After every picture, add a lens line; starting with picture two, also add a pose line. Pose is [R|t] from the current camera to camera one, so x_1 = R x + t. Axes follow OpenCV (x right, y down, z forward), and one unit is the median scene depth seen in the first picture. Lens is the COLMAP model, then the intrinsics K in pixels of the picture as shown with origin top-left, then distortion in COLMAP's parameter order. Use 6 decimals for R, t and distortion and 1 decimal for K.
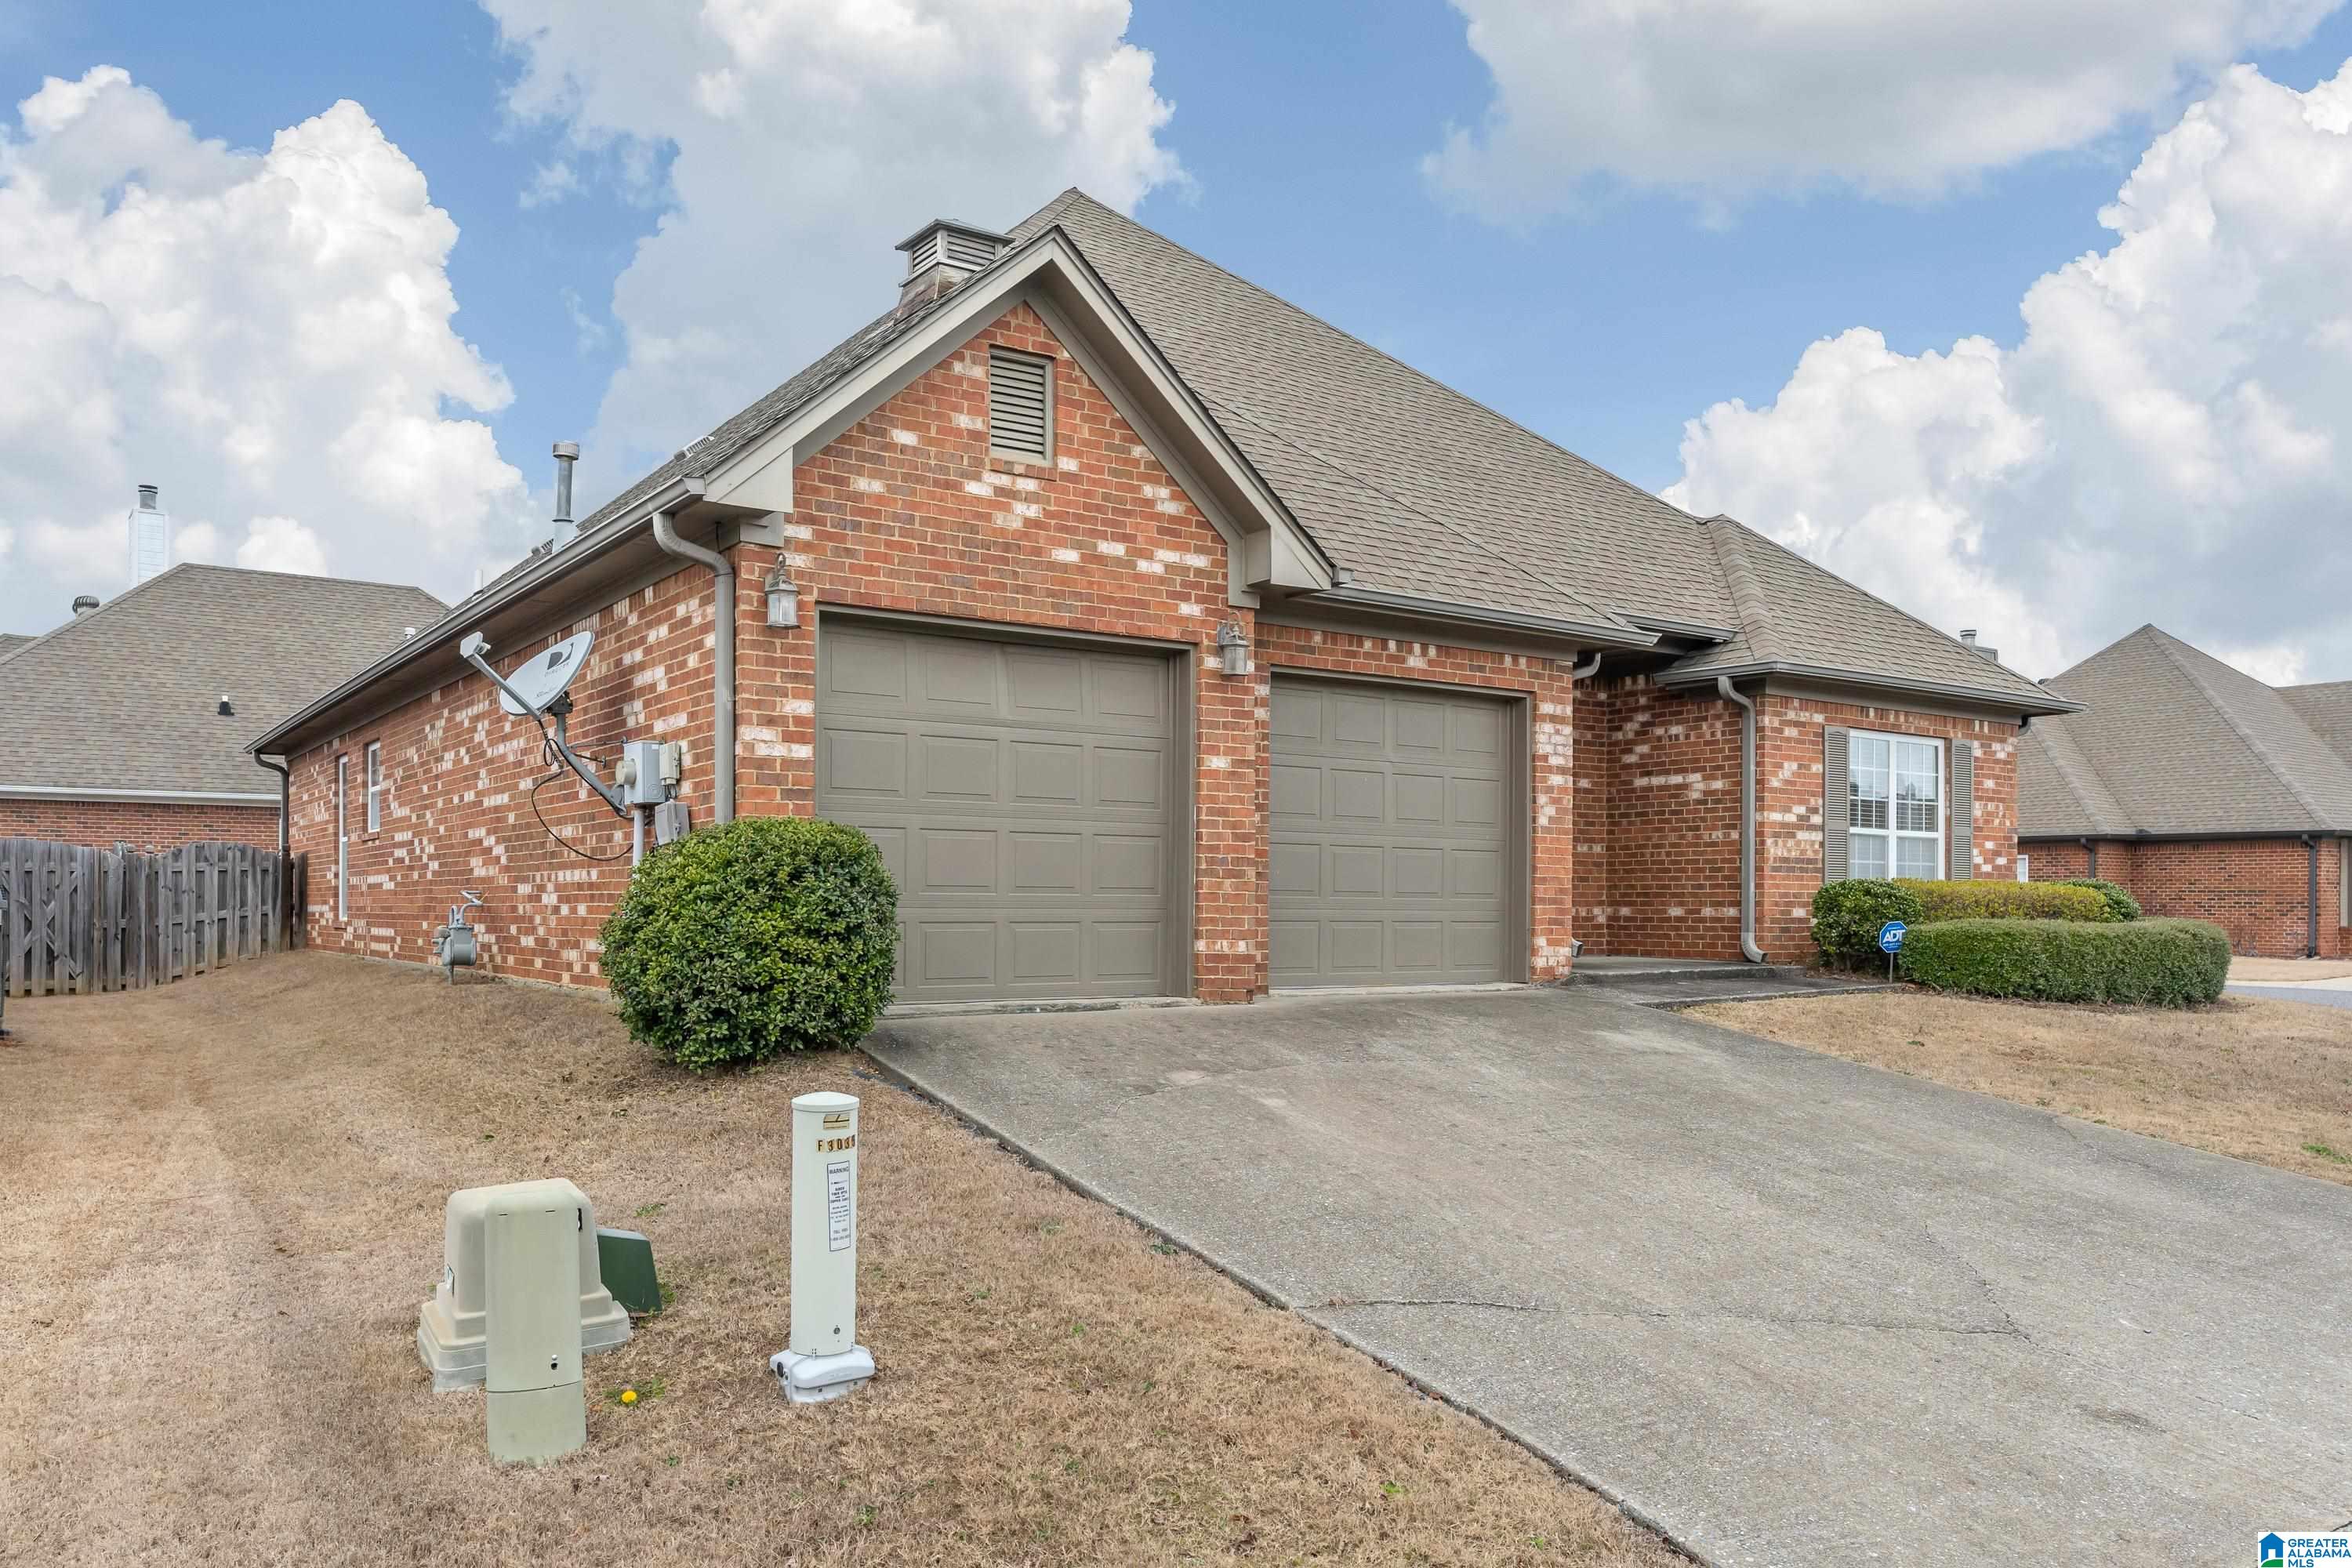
lens RADIAL K [[1748.0, 0, 1166.8], [0, 1748.0, 785.4], [0, 0, 1]] dist [-0.001837, 0.005745]
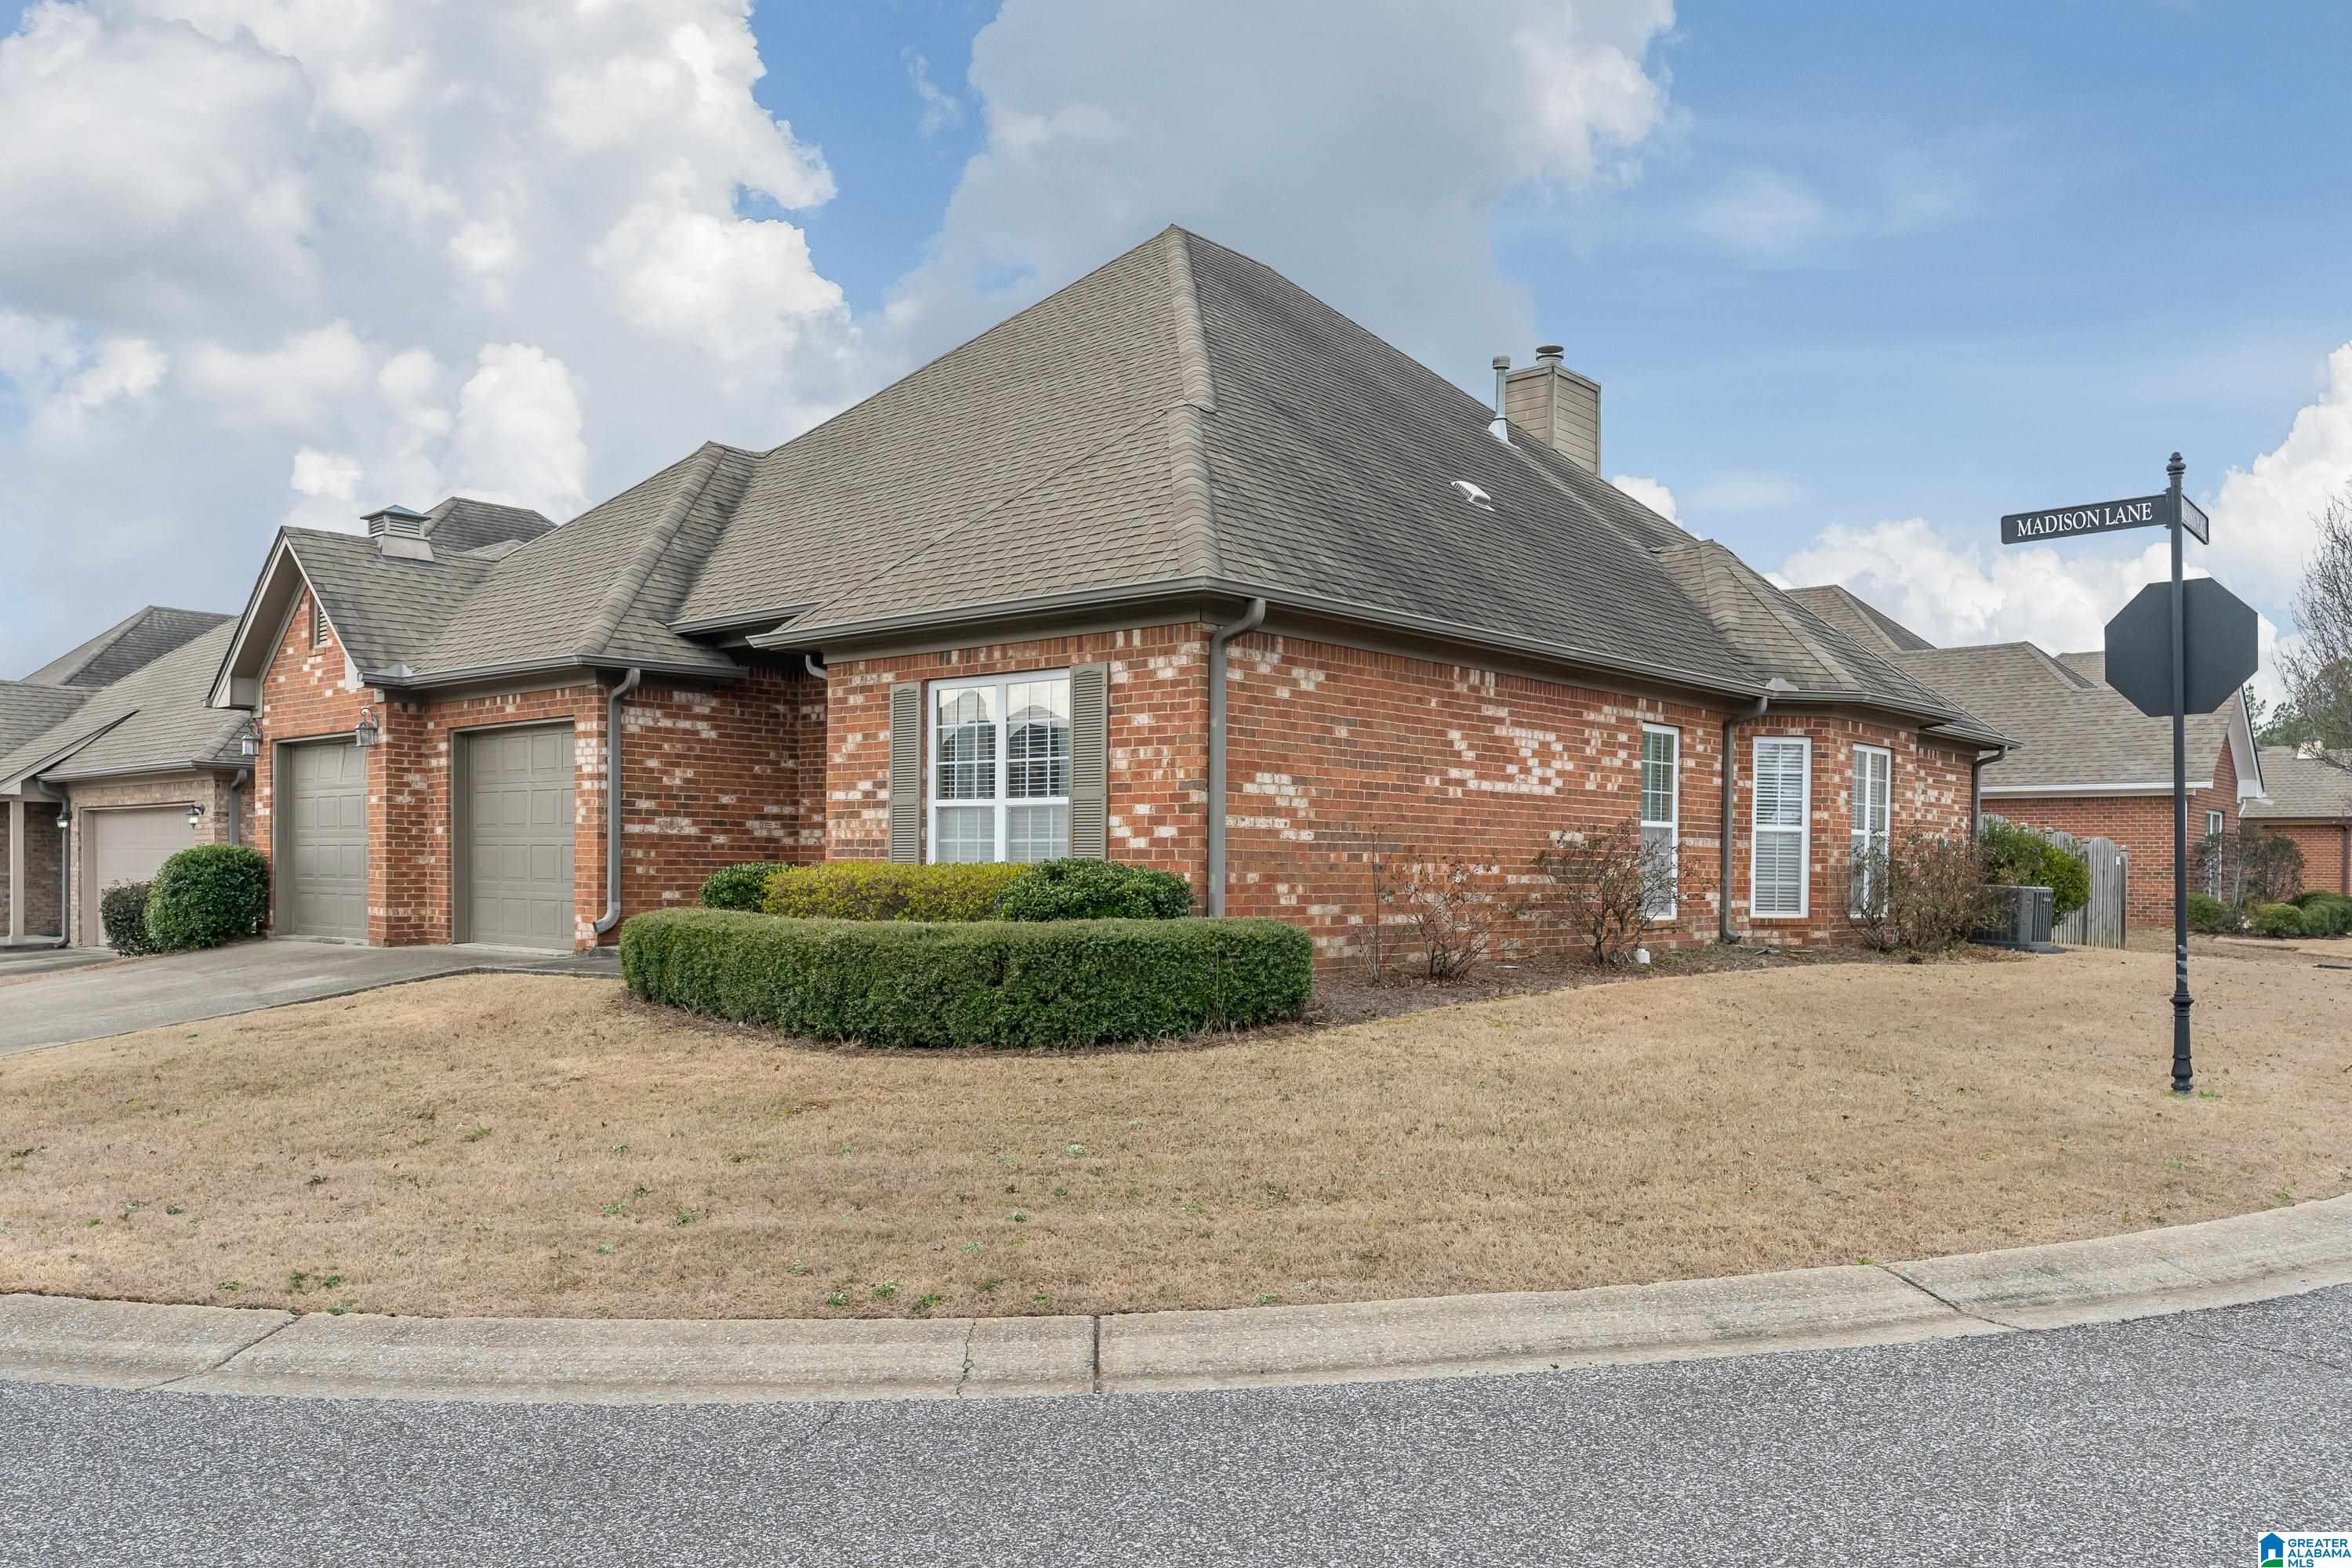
lens RADIAL K [[1765.0, 0, 1175.9], [0, 1765.0, 793.7], [0, 0, 1]] dist [0.002422, 0.000916]
pose [[0.223571, -0.048467, -0.973482, 1.509235], [0.057912, 0.997659, -0.036370, 0.071096], [0.972966, -0.048245, 0.225855, 1.128740]]
